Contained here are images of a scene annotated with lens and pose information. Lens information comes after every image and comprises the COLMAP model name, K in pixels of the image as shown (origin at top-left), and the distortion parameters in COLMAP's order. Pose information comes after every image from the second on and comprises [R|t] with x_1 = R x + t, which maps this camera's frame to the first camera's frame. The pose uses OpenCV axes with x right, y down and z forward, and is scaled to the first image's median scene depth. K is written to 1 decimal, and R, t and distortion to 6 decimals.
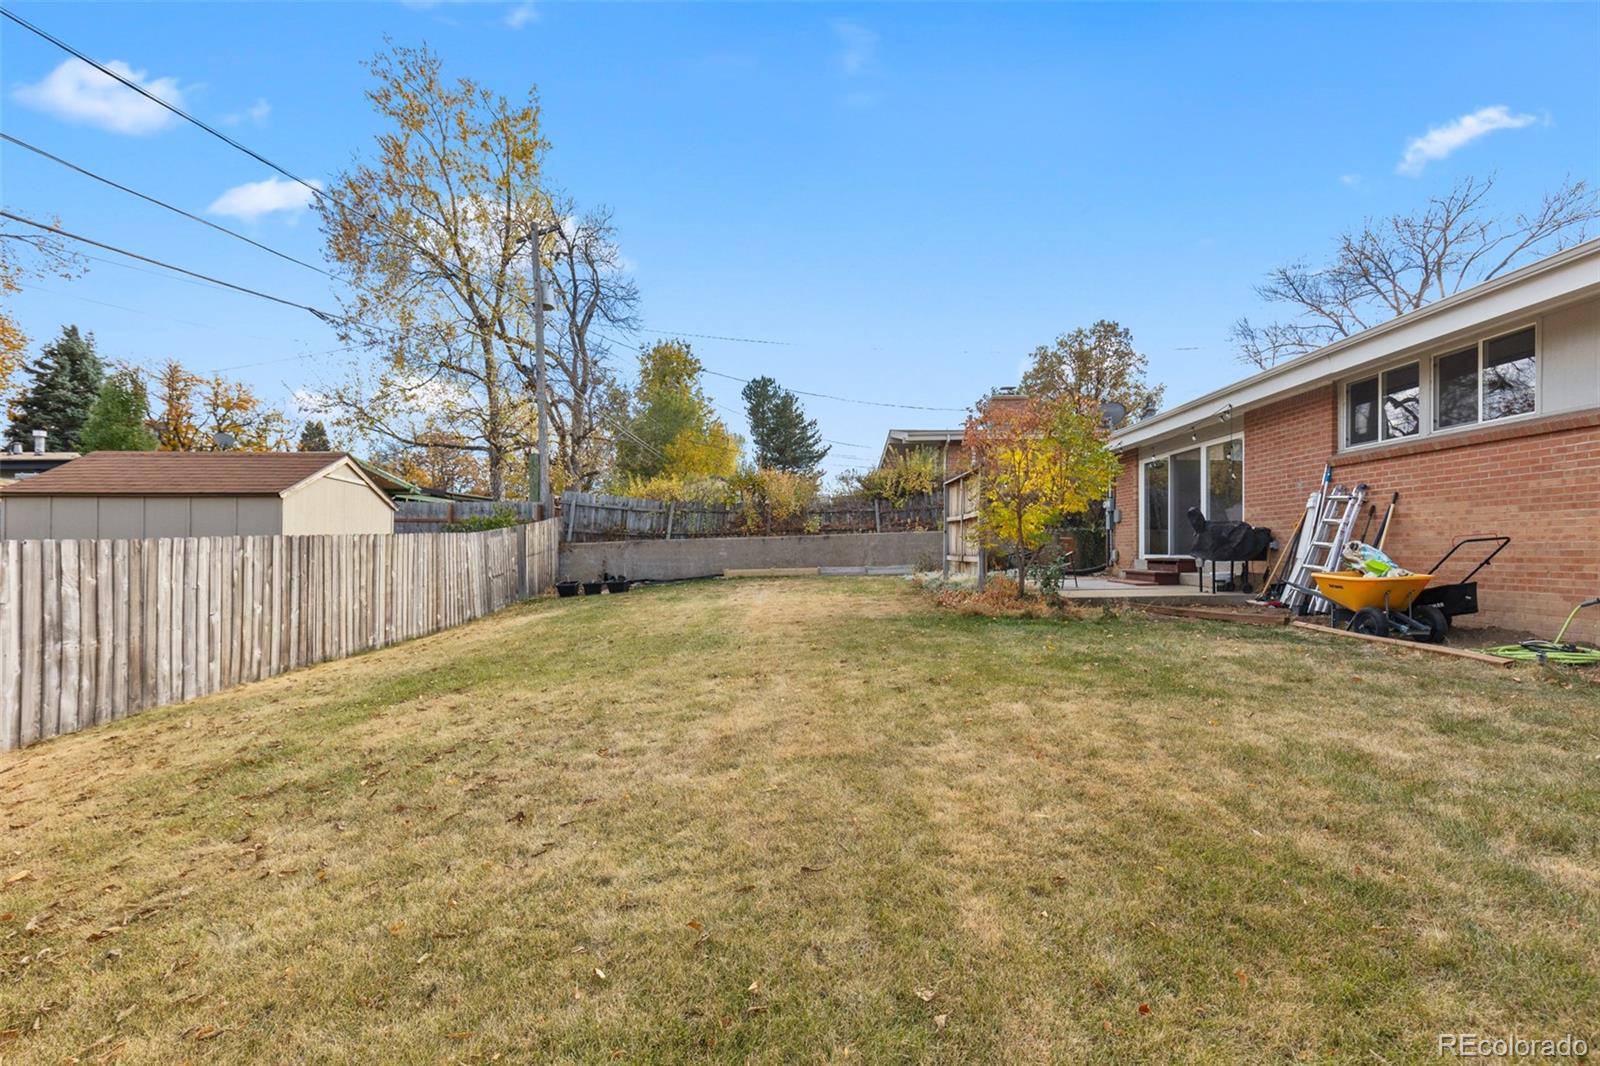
lens RADIAL K [[718.4, 0, 805.0], [0, 718.4, 537.1], [0, 0, 1]] dist [0.004724, -0.000170]
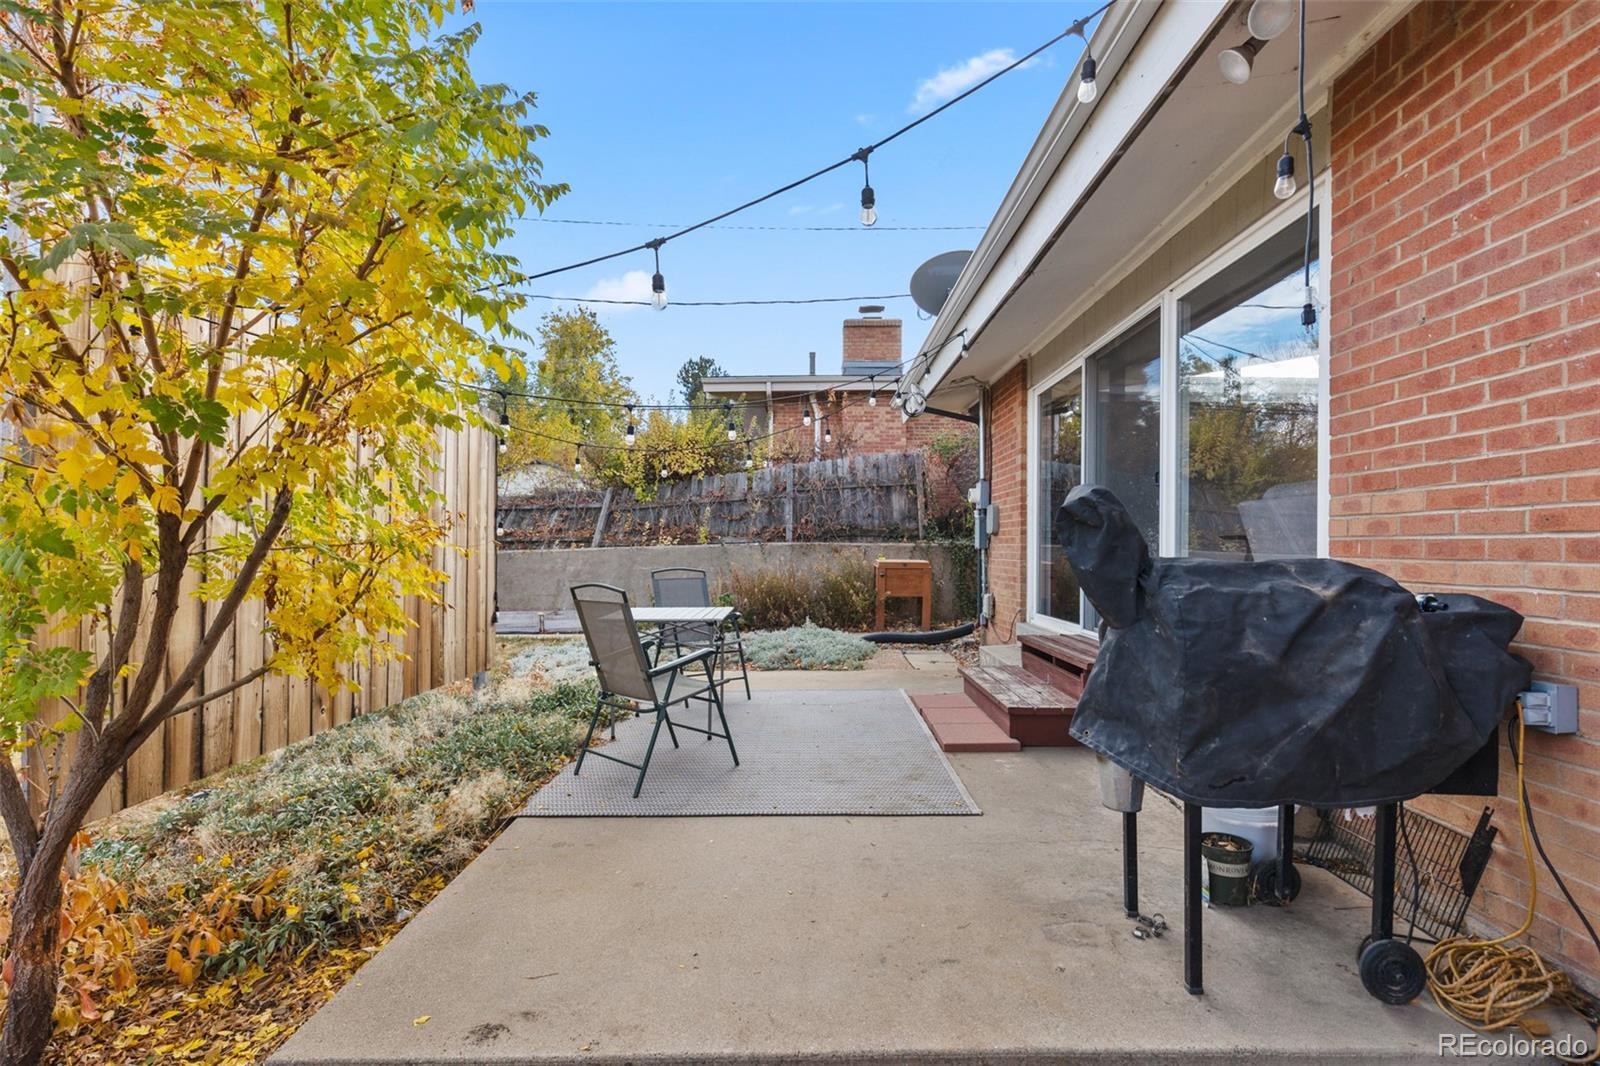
lens RADIAL K [[718.4, 0, 805.0], [0, 718.4, 537.1], [0, 0, 1]] dist [0.004724, -0.000170]
pose [[0.999944, 0.004446, 0.009608, 0.304281], [-0.004472, 0.999987, 0.002628, -0.018674], [-0.009596, -0.002670, 0.999950, 0.533270]]
